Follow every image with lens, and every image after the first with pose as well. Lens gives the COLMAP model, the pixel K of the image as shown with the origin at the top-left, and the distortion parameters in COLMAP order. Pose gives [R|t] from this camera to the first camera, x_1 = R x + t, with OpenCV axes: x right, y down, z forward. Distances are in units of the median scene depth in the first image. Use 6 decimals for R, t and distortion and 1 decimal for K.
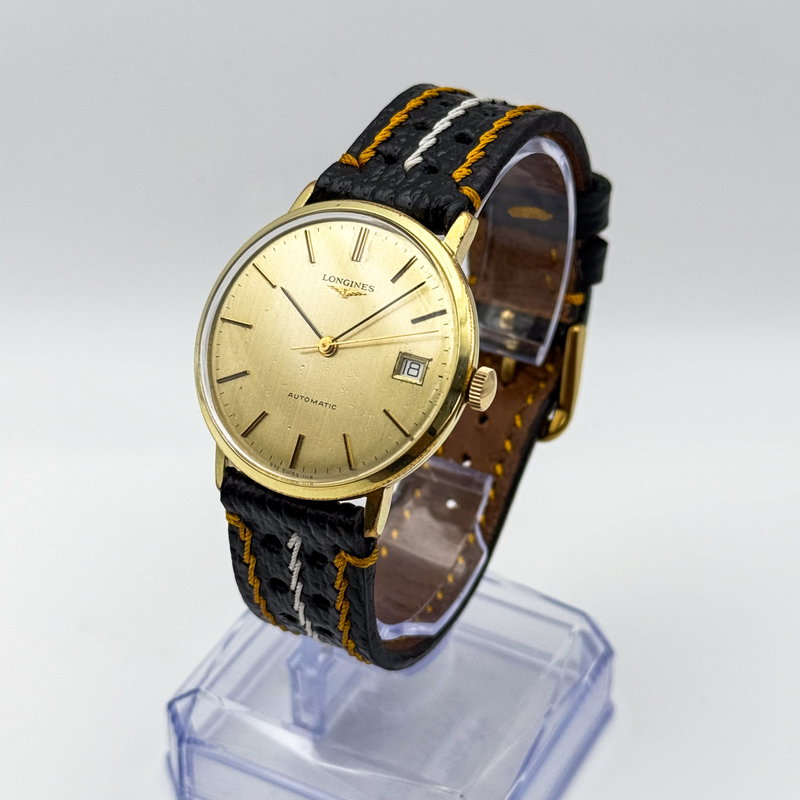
lens RADIAL K [[1824.4, 0, 397.0], [0, 1824.4, 410.0], [0, 0, 1]] dist [0.091577, 0.260026]
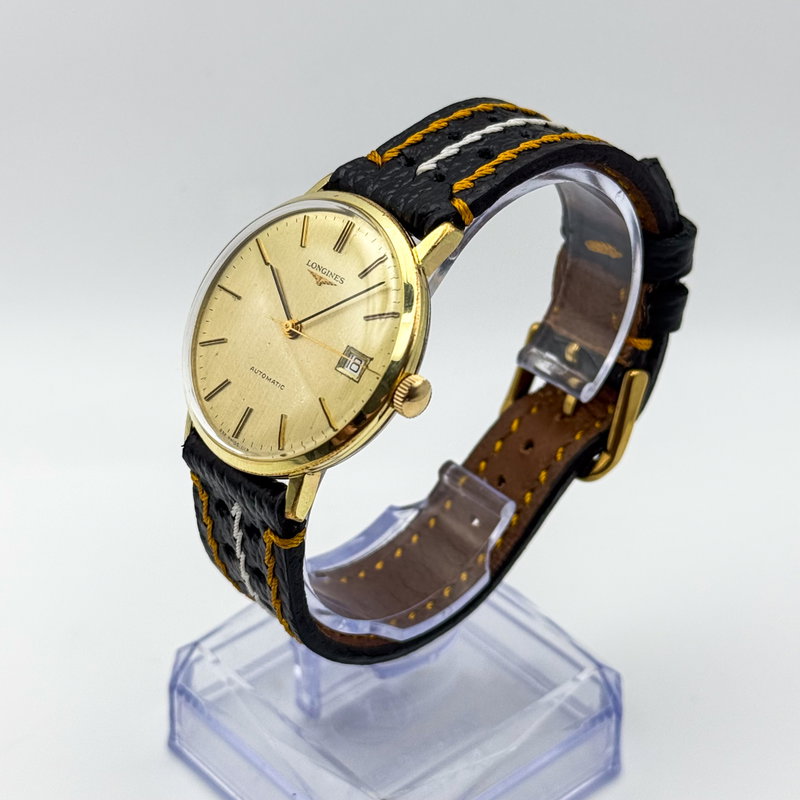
lens RADIAL K [[1824.4, 0, 397.0], [0, 1824.4, 410.0], [0, 0, 1]] dist [0.091577, 0.260026]
pose [[0.937279, 0.195488, -0.288606, 0.310442], [-0.200562, 0.979605, 0.012189, -0.013854], [0.285103, 0.046459, 0.957370, 0.036794]]
